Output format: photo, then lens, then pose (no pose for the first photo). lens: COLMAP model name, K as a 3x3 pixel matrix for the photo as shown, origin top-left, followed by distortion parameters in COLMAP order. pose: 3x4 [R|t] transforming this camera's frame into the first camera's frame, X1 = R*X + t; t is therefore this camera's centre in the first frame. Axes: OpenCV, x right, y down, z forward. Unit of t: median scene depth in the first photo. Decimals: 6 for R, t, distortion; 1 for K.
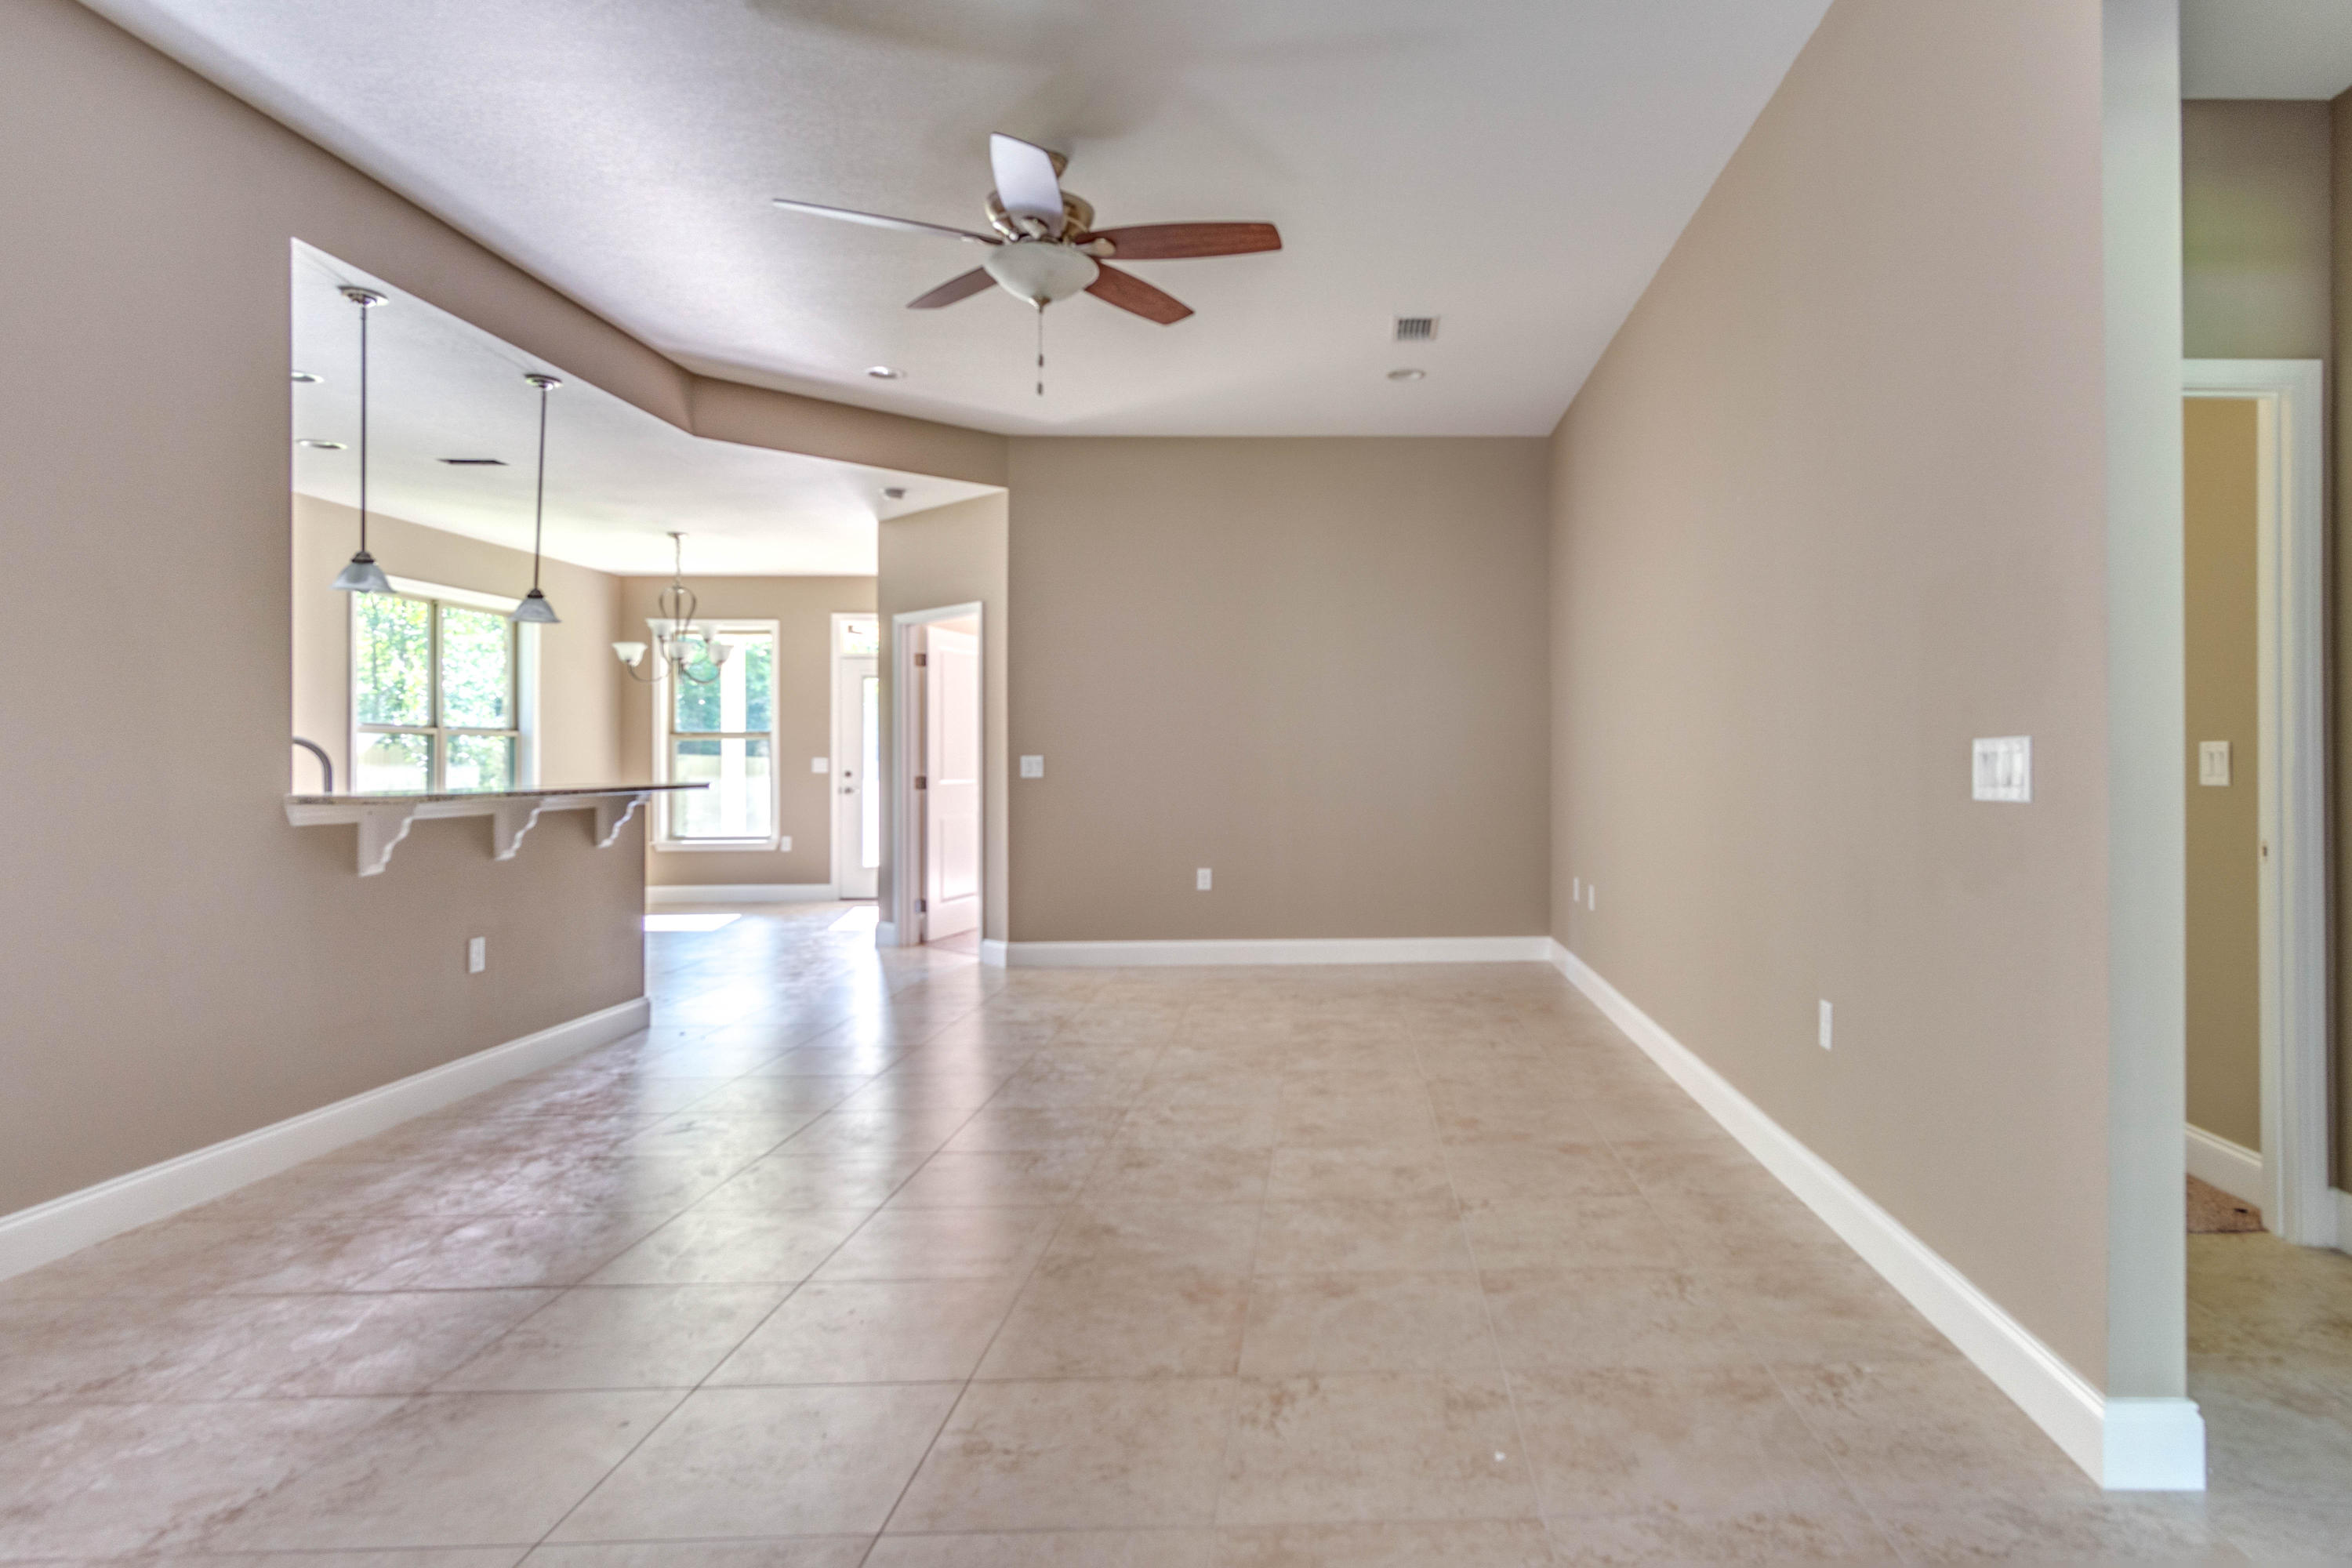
lens RADIAL K [[1553.6, 0, 1402.3], [0, 1553.6, 770.8], [0, 0, 1]] dist [0.003136, 0.006733]
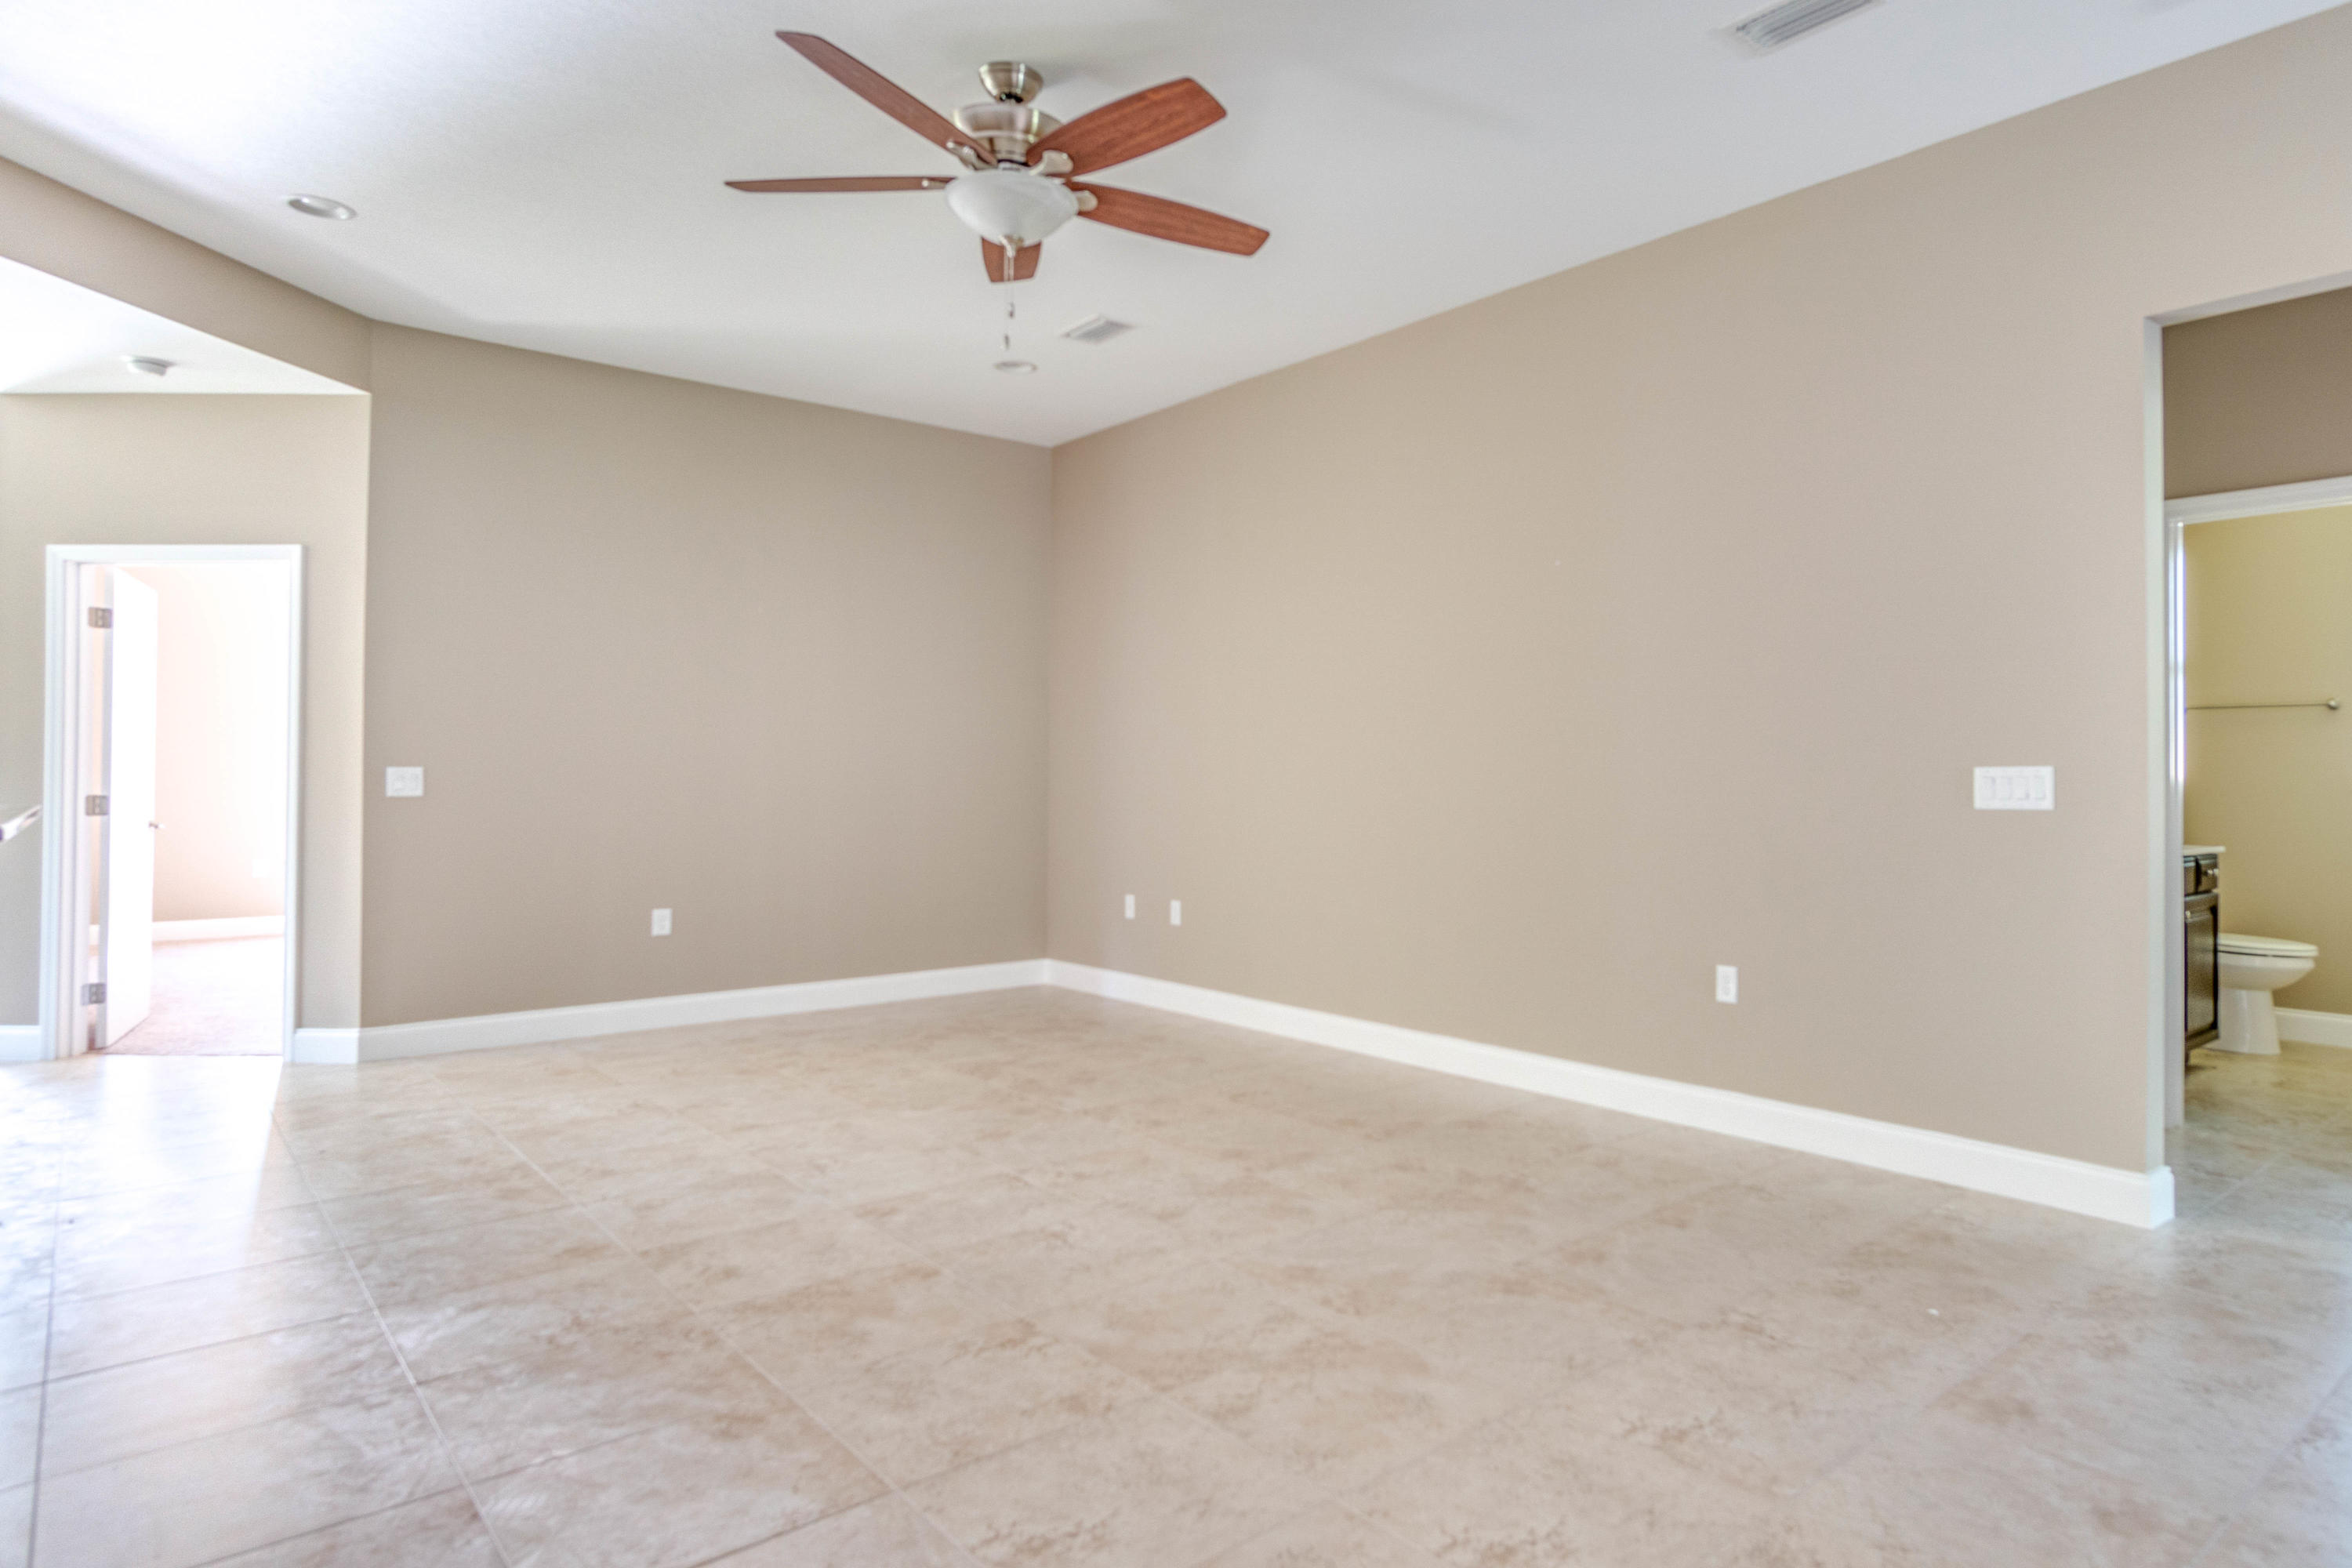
lens RADIAL K [[1553.6, 0, 1402.3], [0, 1553.6, 770.8], [0, 0, 1]] dist [0.003136, 0.006733]
pose [[0.680887, 0.012339, 0.732285, -0.577102], [-0.002086, 0.999887, -0.014909, 0.002843], [-0.732386, 0.008624, 0.680835, 0.206874]]
